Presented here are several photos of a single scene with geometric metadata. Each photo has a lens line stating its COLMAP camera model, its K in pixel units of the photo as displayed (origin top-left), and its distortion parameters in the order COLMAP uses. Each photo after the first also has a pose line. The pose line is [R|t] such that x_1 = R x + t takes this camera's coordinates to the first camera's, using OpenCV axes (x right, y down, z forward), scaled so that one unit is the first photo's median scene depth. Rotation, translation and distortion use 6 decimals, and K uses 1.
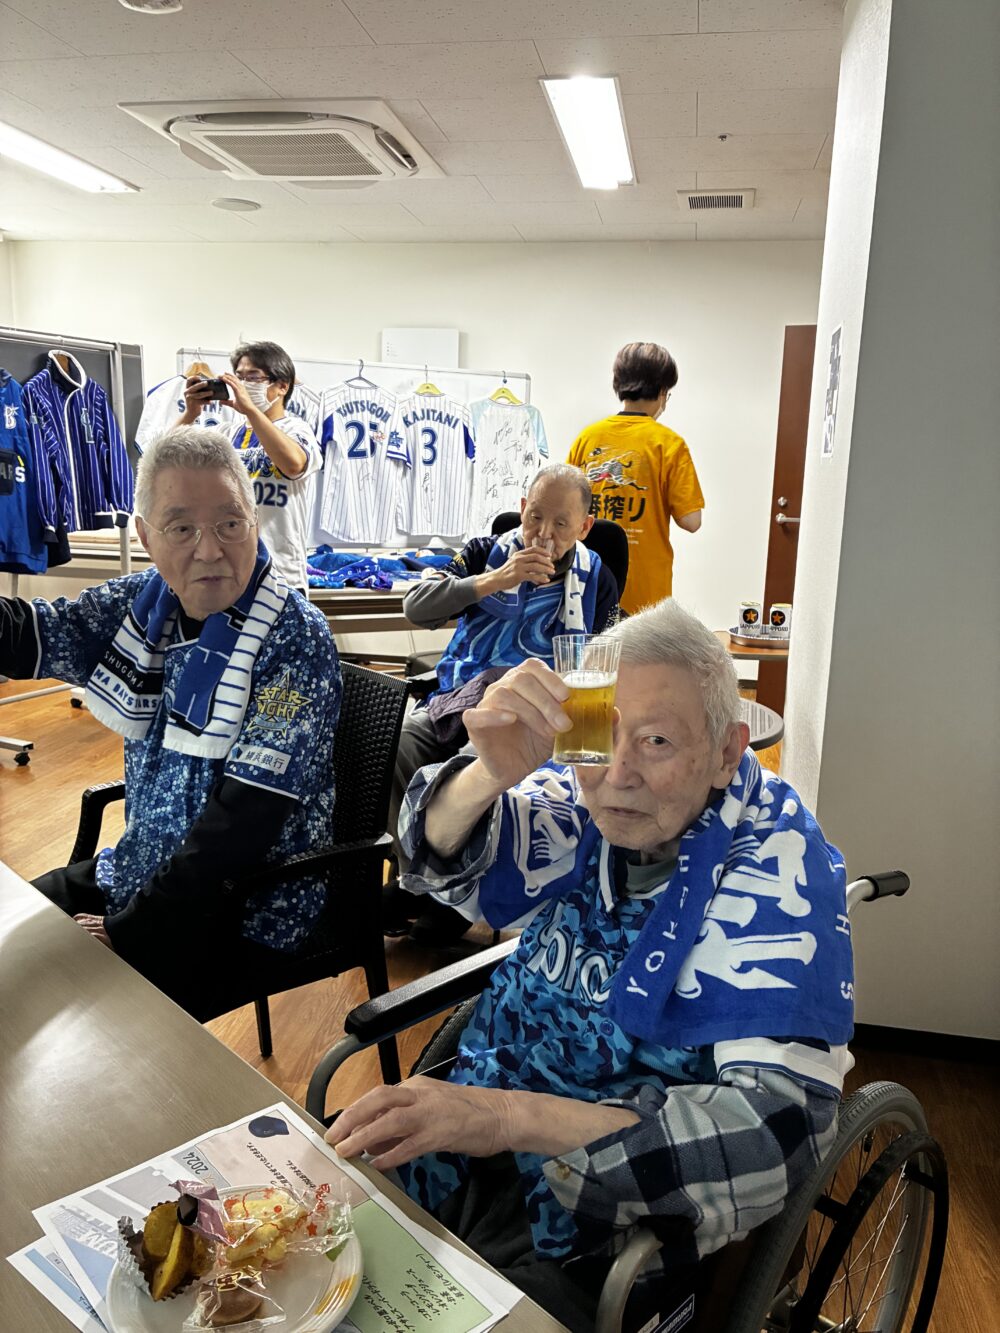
lens RADIAL K [[1041.8, 0, 519.9], [0, 1041.8, 664.9], [0, 0, 1]] dist [0.039489, -0.003767]
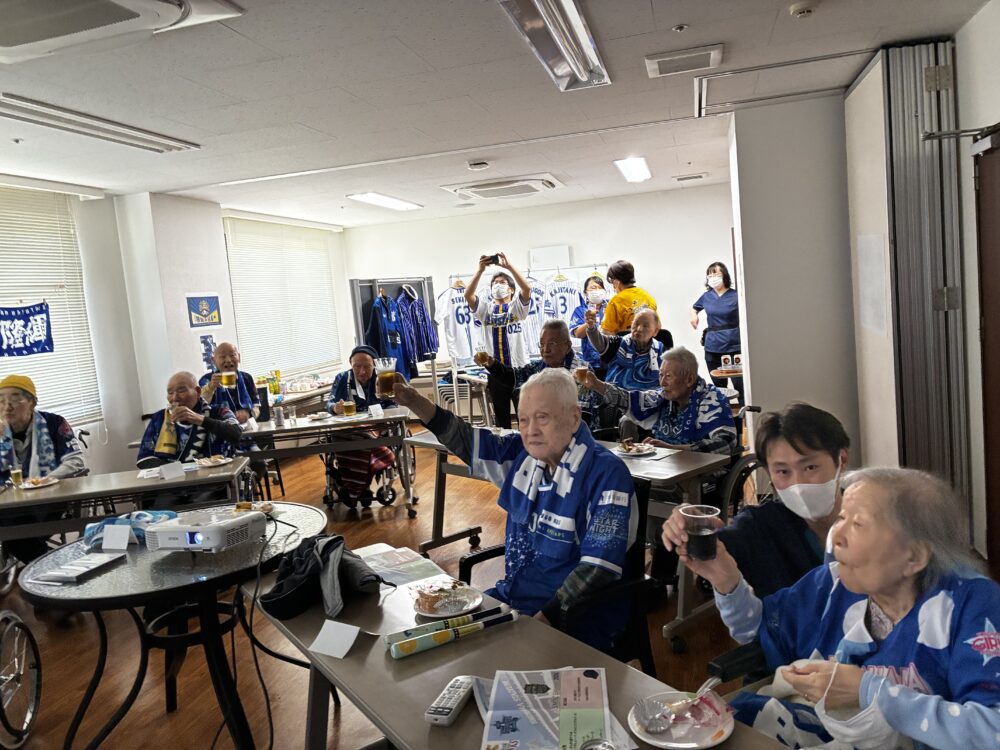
lens RADIAL K [[774.7, 0, 526.7], [0, 774.7, 374.9], [0, 0, 1]] dist [0.102101, -0.076552]
pose [[0.991370, -0.114632, -0.063608, -0.093872], [0.107742, 0.988846, -0.102837, 0.092437], [0.074687, 0.095096, 0.992662, -0.614726]]
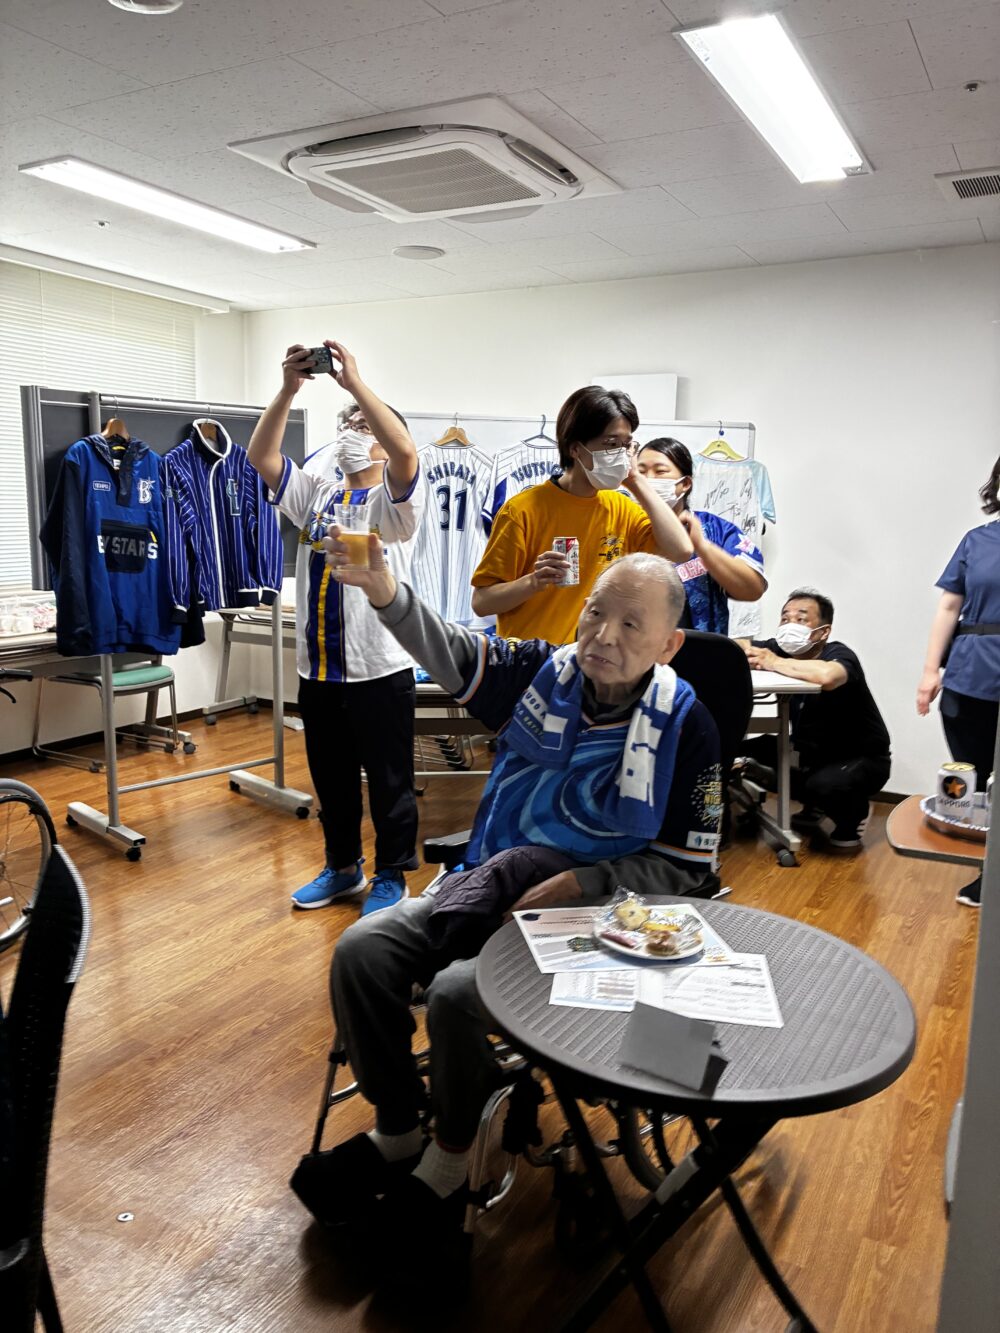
lens RADIAL K [[1032.6, 0, 500.0], [0, 1032.6, 666.5], [0, 0, 1]] dist [0.102101, -0.076552]
pose [[0.945087, 0.041216, -0.324211, 0.121274], [-0.055114, 0.997908, -0.033796, -0.059717], [0.322139, 0.049809, 0.945381, 0.207742]]
